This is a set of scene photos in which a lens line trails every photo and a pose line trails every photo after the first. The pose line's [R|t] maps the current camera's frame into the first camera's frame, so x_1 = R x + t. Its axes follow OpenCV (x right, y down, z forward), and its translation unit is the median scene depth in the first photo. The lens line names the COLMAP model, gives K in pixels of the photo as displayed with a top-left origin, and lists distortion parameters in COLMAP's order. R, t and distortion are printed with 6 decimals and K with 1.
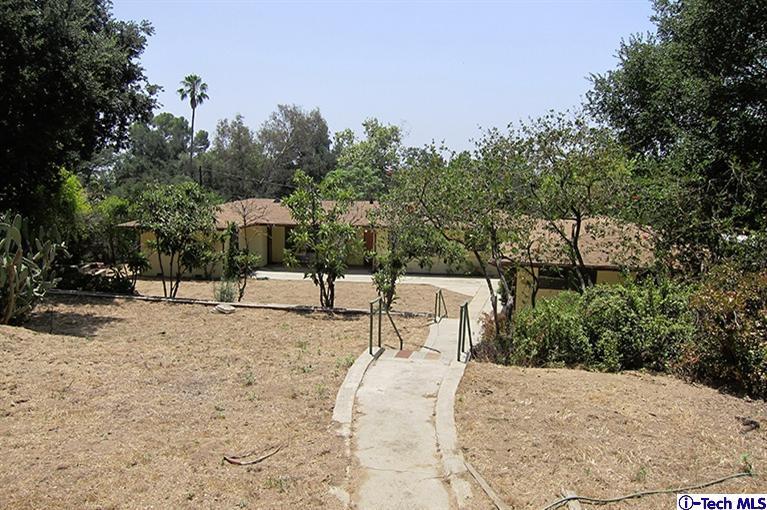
lens RADIAL K [[634.1, 0, 383.5], [0, 634.1, 255.0], [0, 0, 1]] dist [-0.066070, 0.003323]
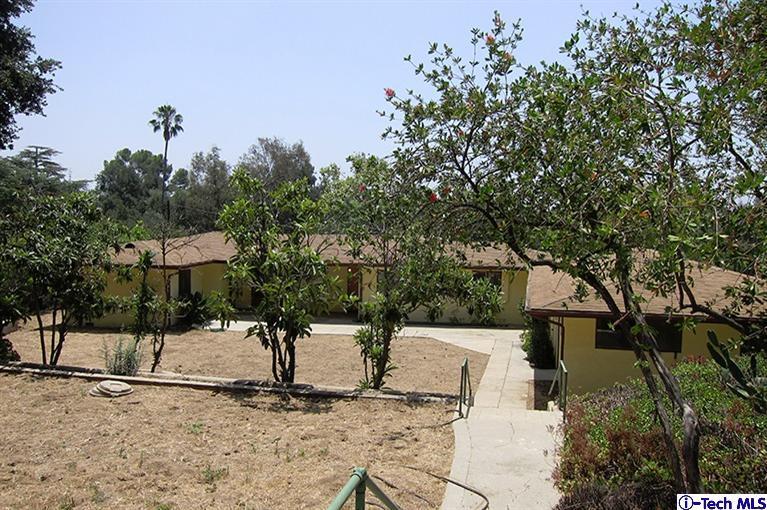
lens RADIAL K [[634.1, 0, 383.5], [0, 634.1, 255.0], [0, 0, 1]] dist [-0.066070, 0.003323]
pose [[0.999818, -0.000587, 0.019077, -0.000158], [0.001910, 0.997587, -0.069399, -0.001184], [-0.018990, 0.069423, 0.997407, 0.349766]]
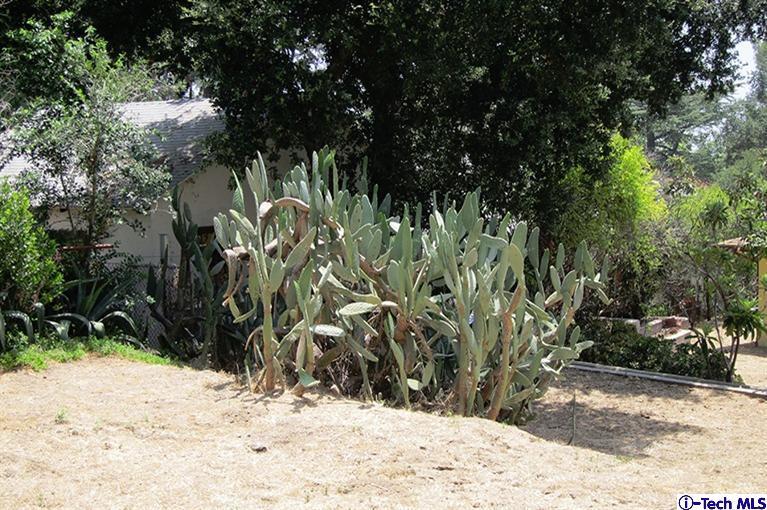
lens RADIAL K [[1347.3, 0, 383.5], [0, 1347.3, 255.0], [0, 0, 1]] dist [-0.218467, -0.000941]
pose [[0.792864, 0.019952, -0.609072, 0.023747], [-0.044222, 0.998713, -0.024851, -0.000313], [0.607792, 0.046638, 0.792726, -0.011600]]
